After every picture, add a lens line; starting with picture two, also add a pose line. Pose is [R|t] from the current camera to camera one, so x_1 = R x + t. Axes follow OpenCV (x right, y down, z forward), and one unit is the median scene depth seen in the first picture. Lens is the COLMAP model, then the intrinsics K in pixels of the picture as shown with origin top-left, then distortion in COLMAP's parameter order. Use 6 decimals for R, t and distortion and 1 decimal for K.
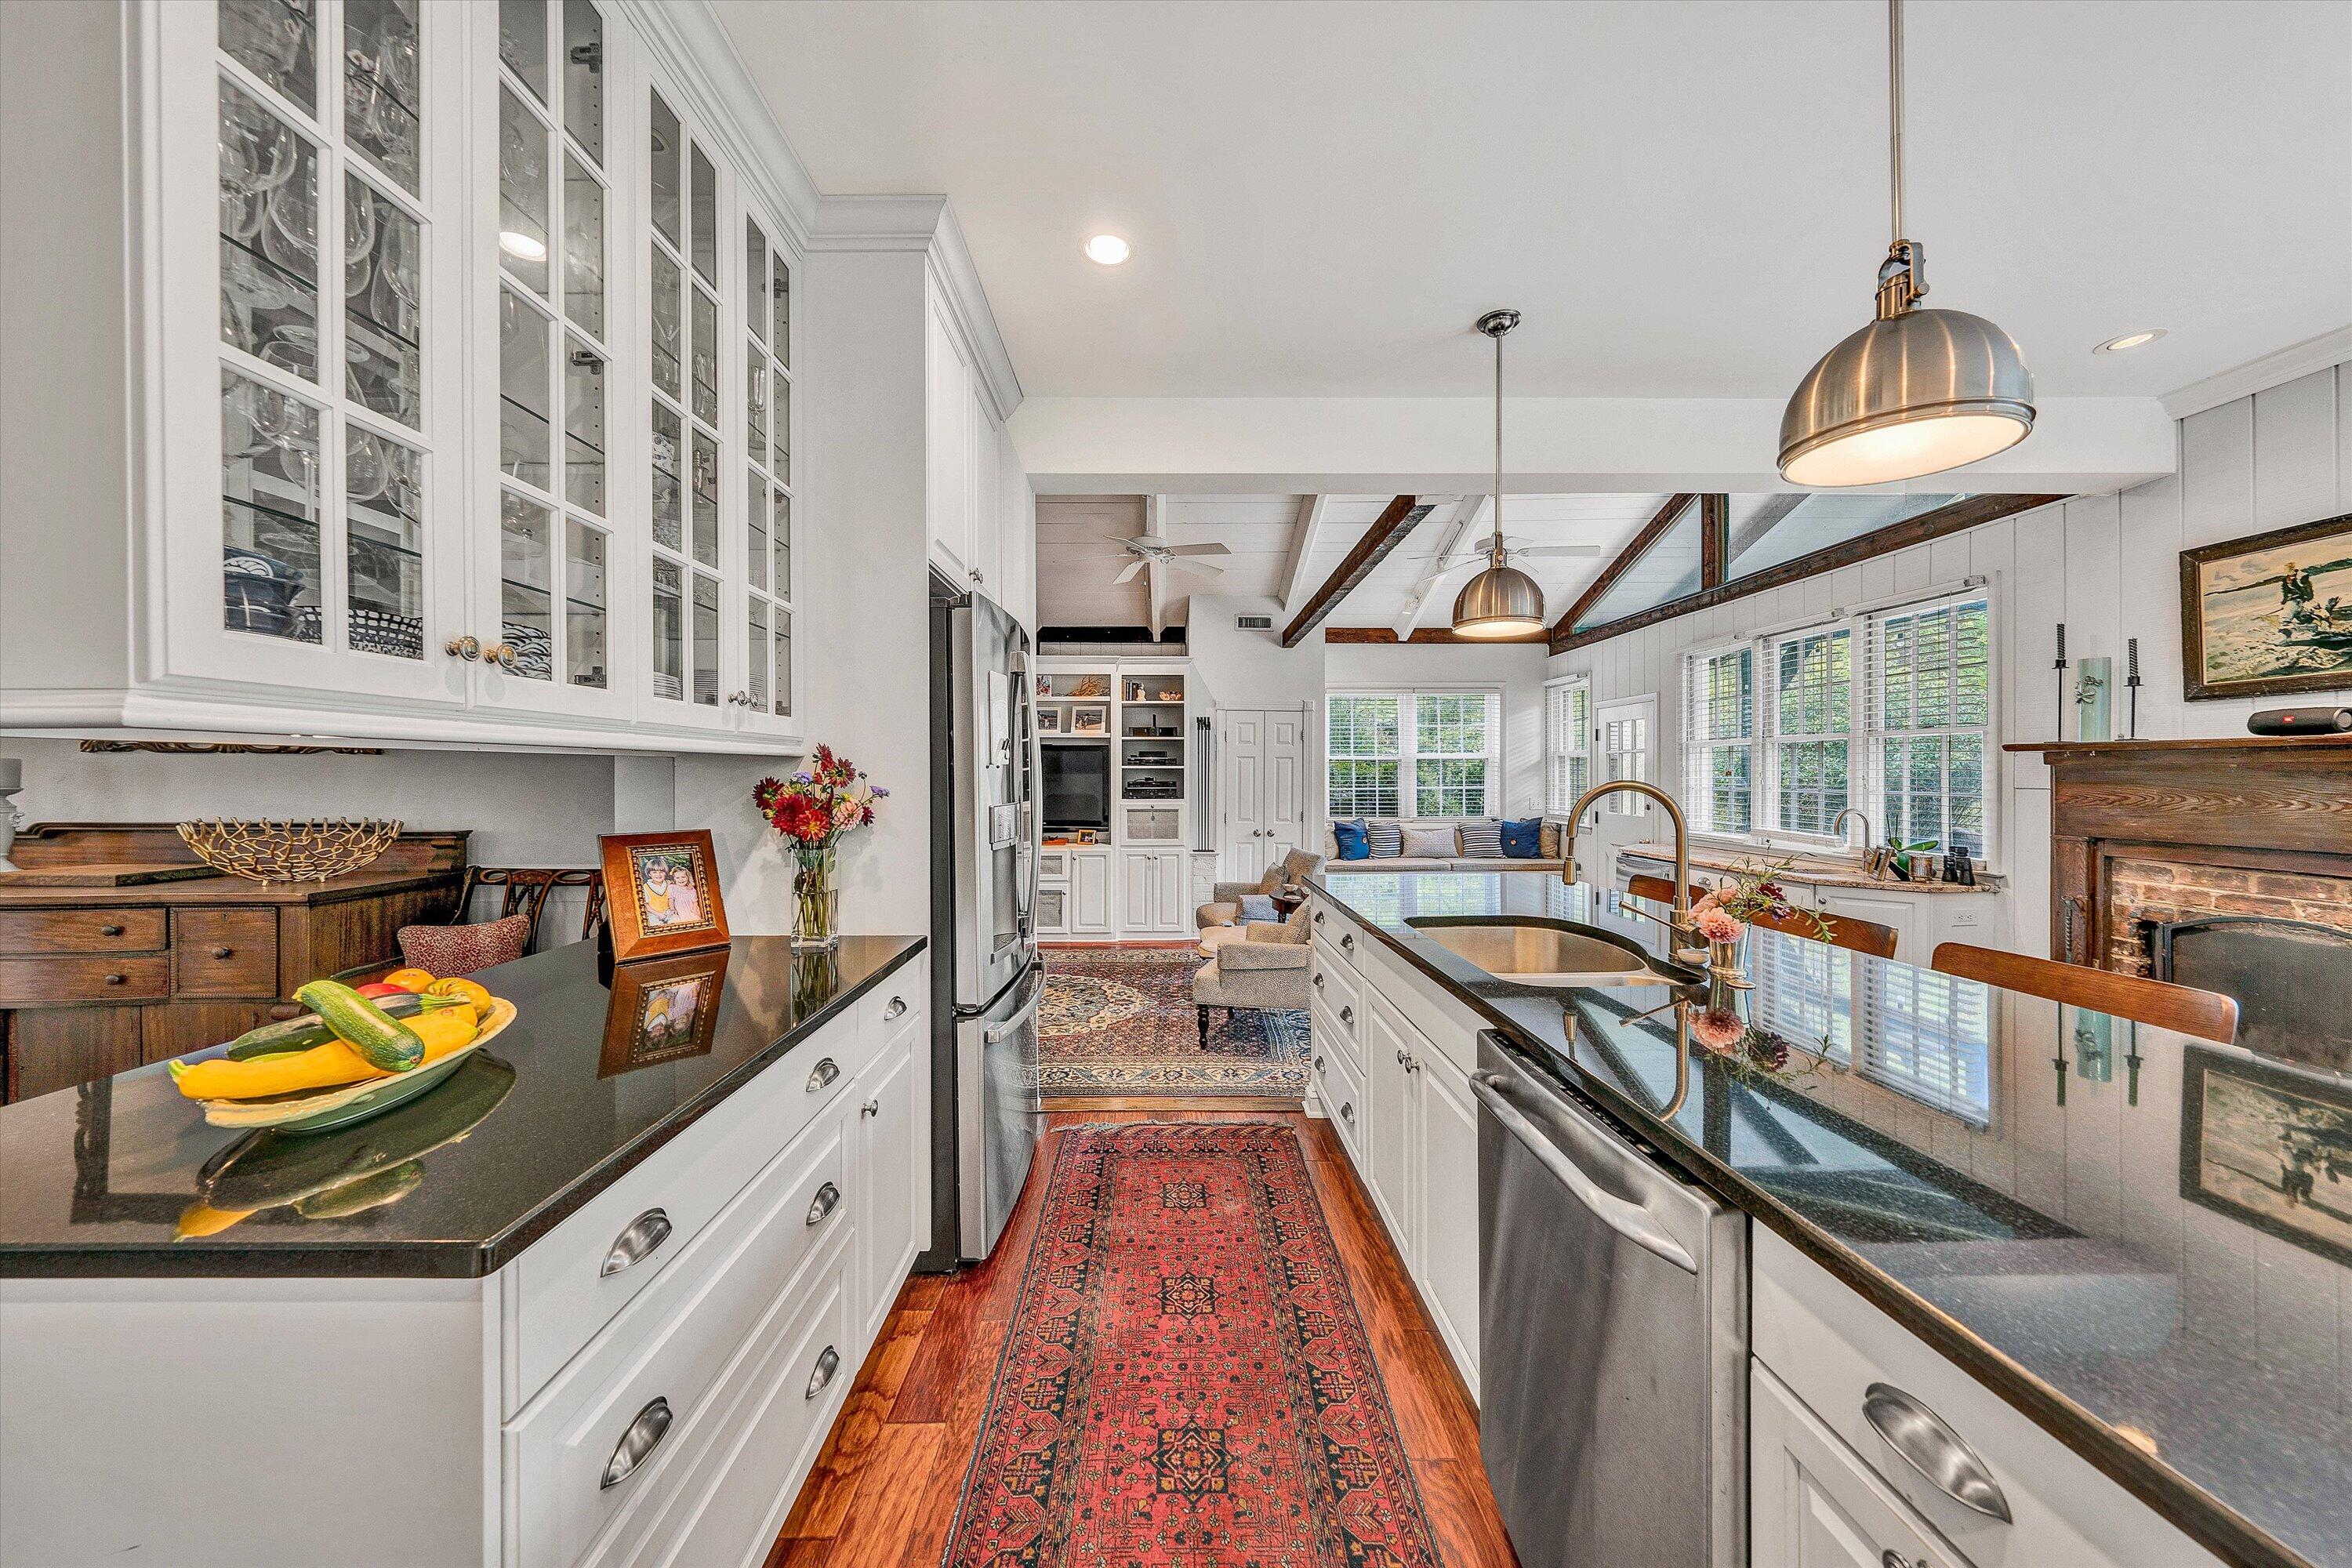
lens RADIAL K [[805.7, 0, 1169.8], [0, 805.7, 780.6], [0, 0, 1]] dist [0.001267, -0.000051]
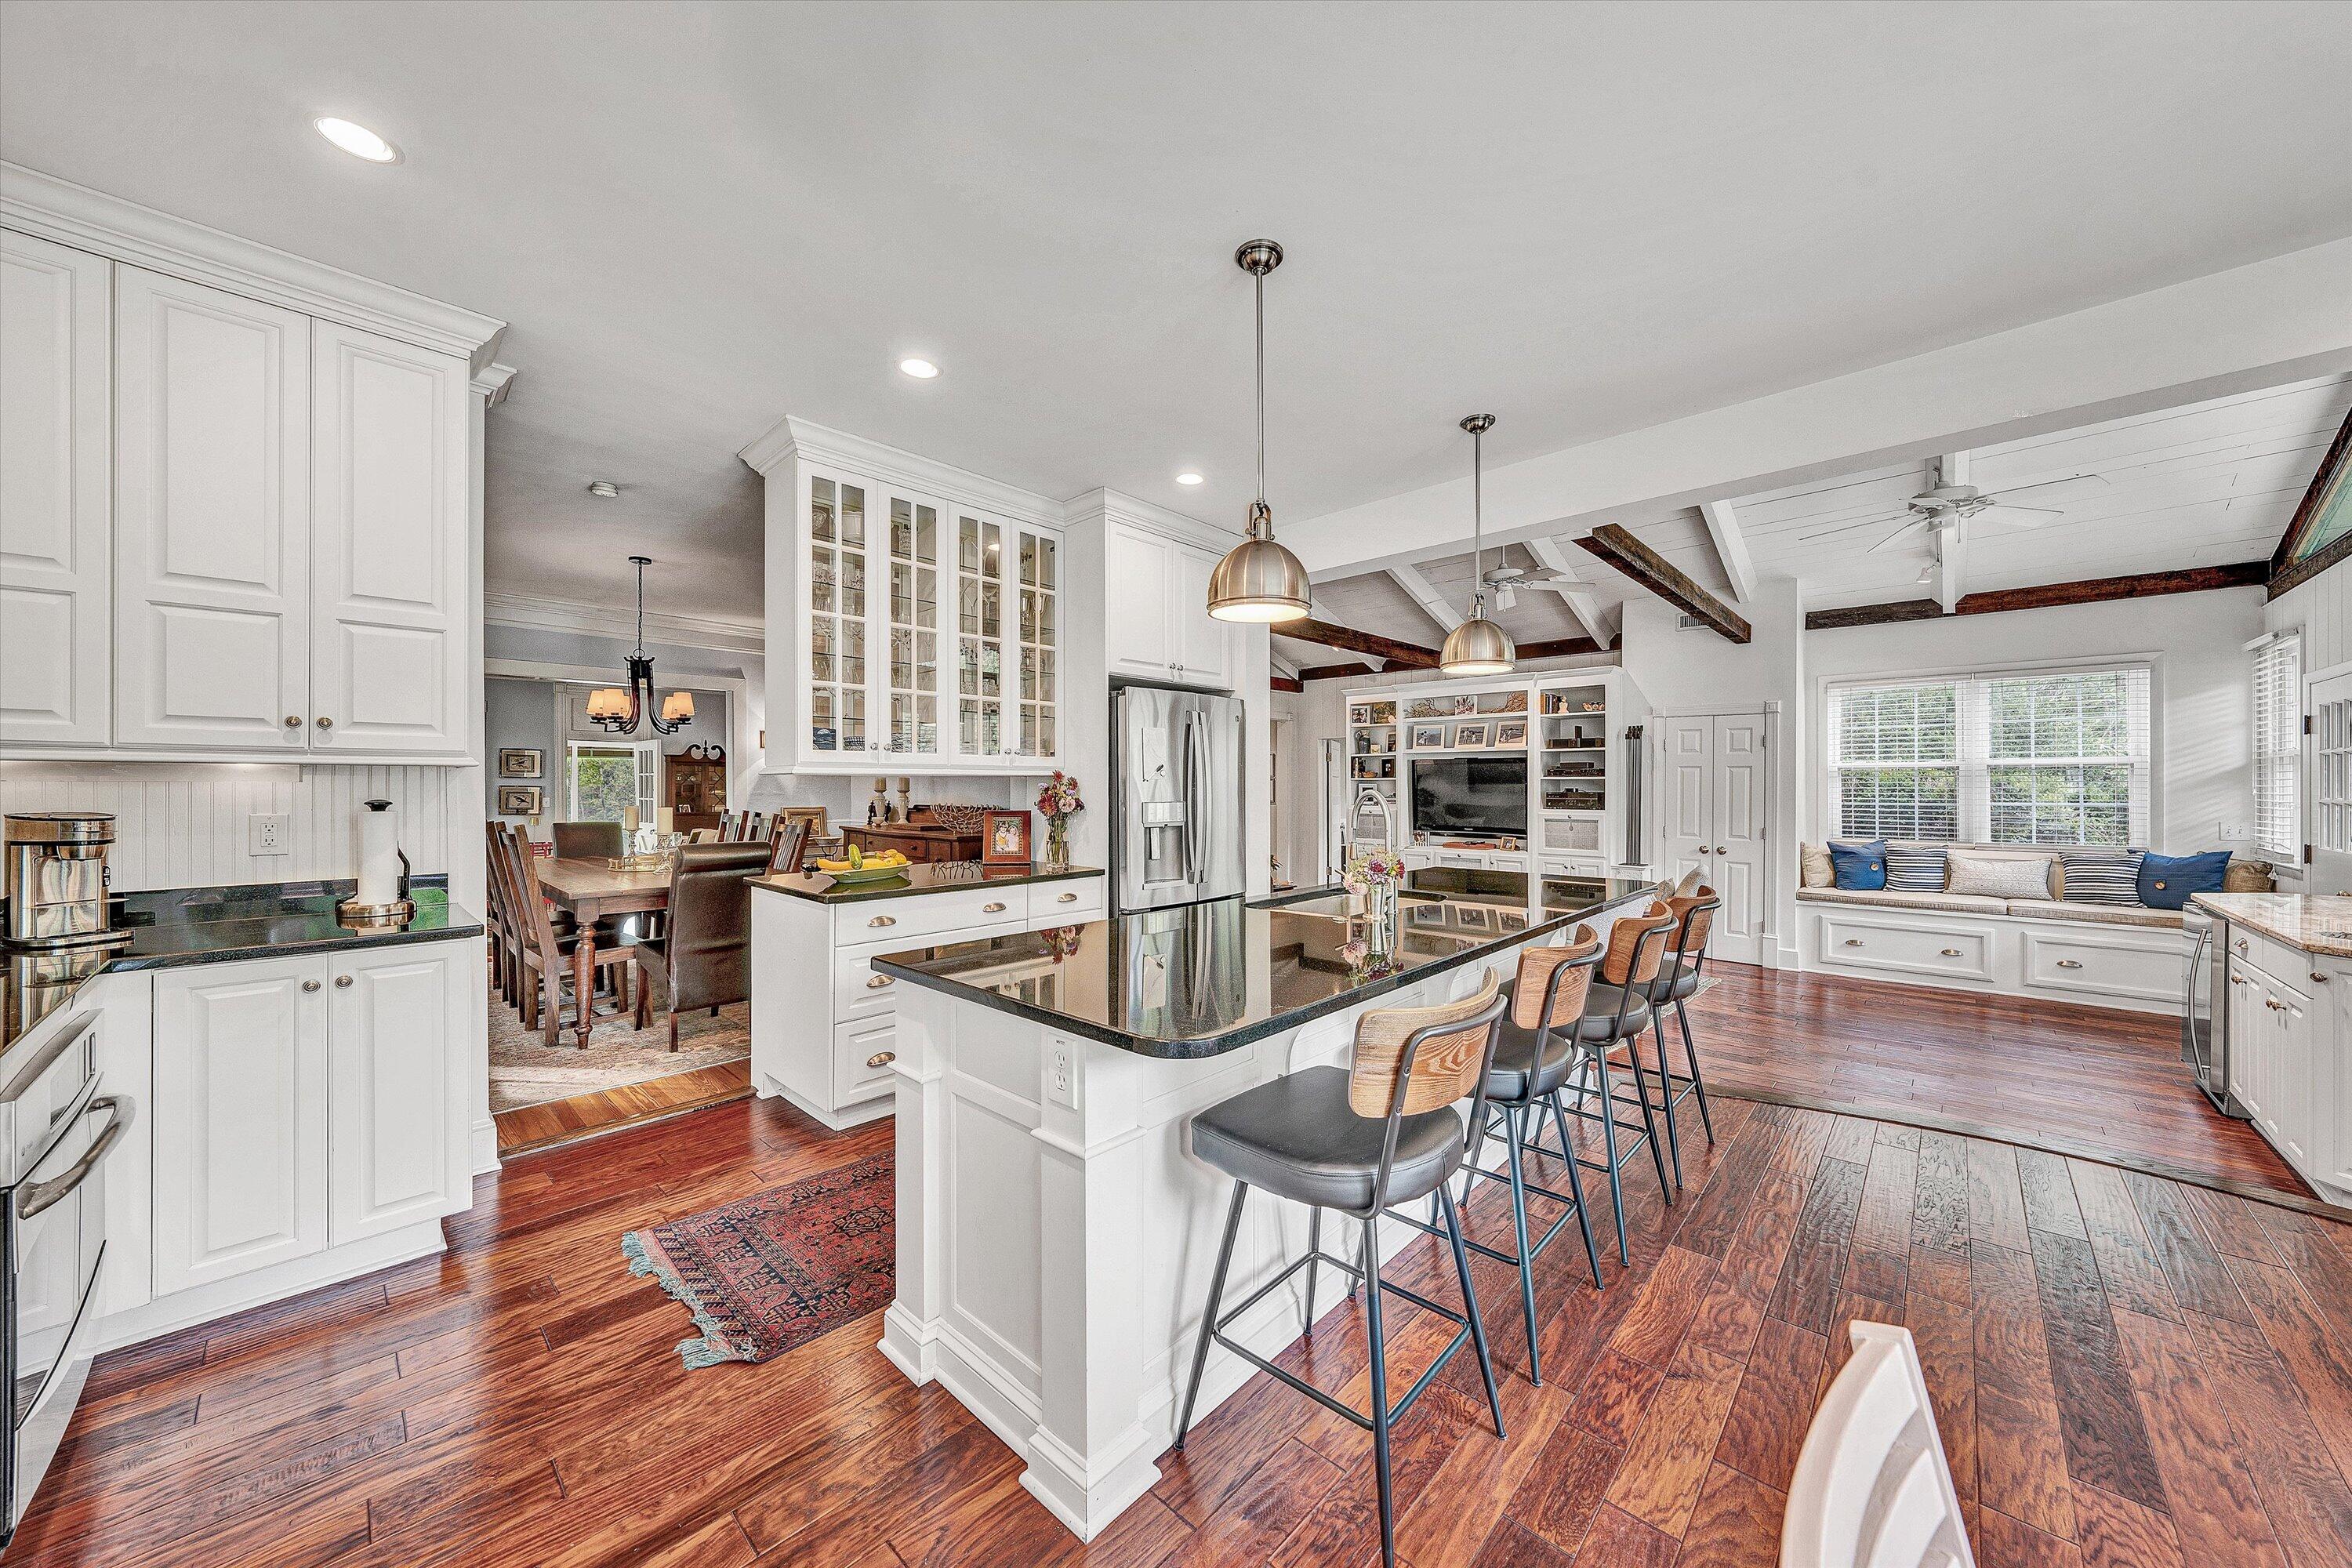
lens RADIAL K [[805.7, 0, 1183.0], [0, 805.7, 786.2], [0, 0, 1]] dist [0.001267, -0.000051]
pose [[0.727970, 0.001034, -0.685608, 0.314113], [-0.006086, 0.999969, -0.004955, 0.001420], [0.685582, 0.007780, 0.727954, -0.073654]]
